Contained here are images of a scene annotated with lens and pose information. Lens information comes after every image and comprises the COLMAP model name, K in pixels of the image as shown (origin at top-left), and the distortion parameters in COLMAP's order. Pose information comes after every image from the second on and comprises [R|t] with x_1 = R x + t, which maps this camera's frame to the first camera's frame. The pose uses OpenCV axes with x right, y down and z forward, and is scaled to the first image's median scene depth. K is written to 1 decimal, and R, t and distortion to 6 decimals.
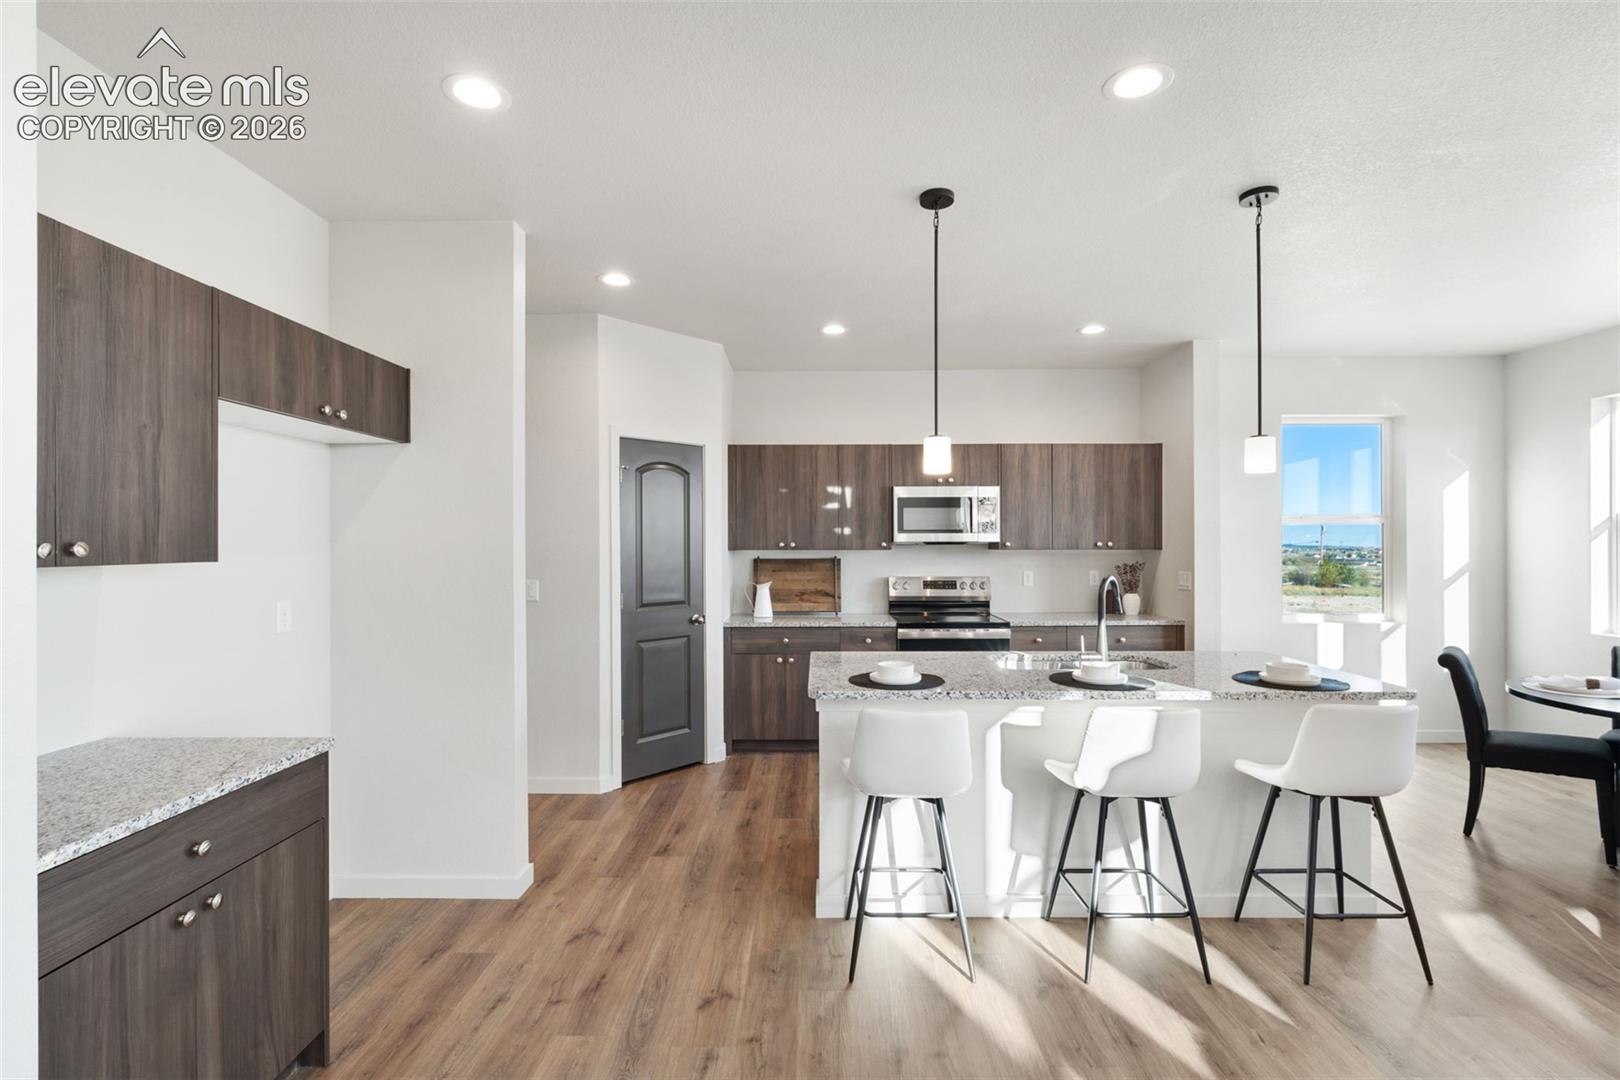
lens RADIAL K [[742.3, 0, 810.0], [0, 742.3, 540.0], [0, 0, 1]] dist [0.014852, 0.000071]
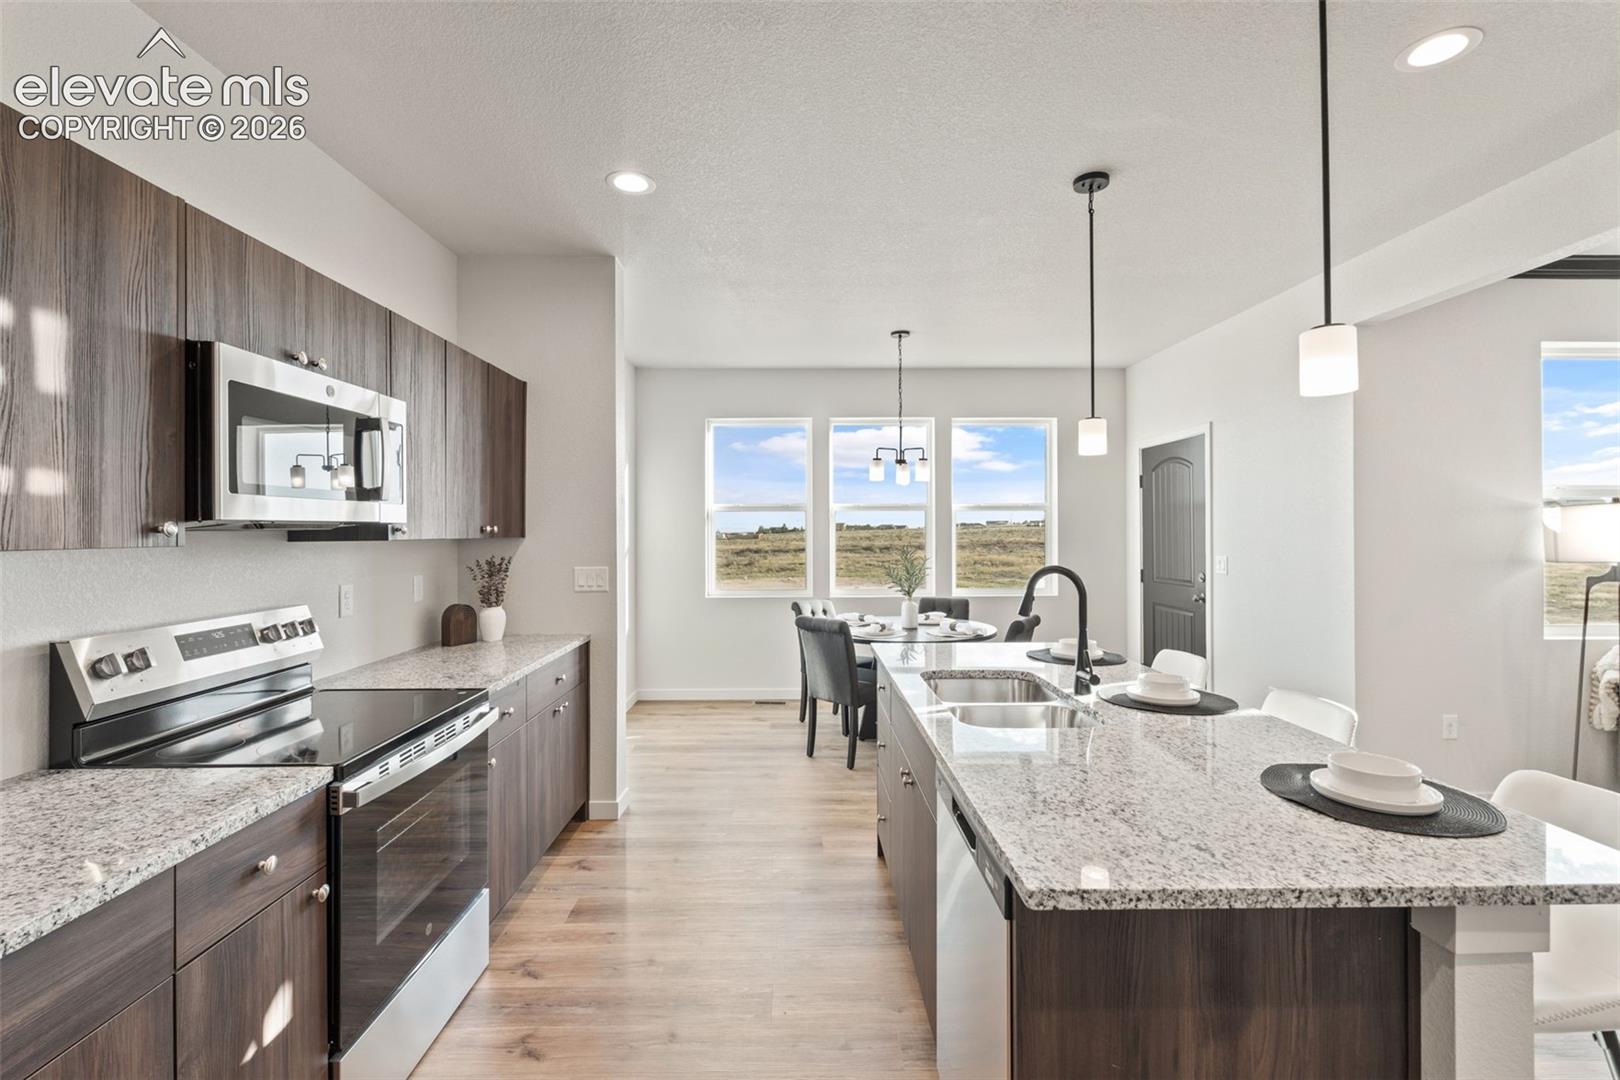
lens RADIAL K [[716.2, 0, 805.0], [0, 716.2, 528.7], [0, 0, 1]] dist [-0.000176, 0.000057]
pose [[-0.017302, 0.001421, 0.999849, -0.196178], [0.000544, 0.999999, -0.001412, 0.005449], [-0.999850, 0.000519, -0.017303, 0.760689]]
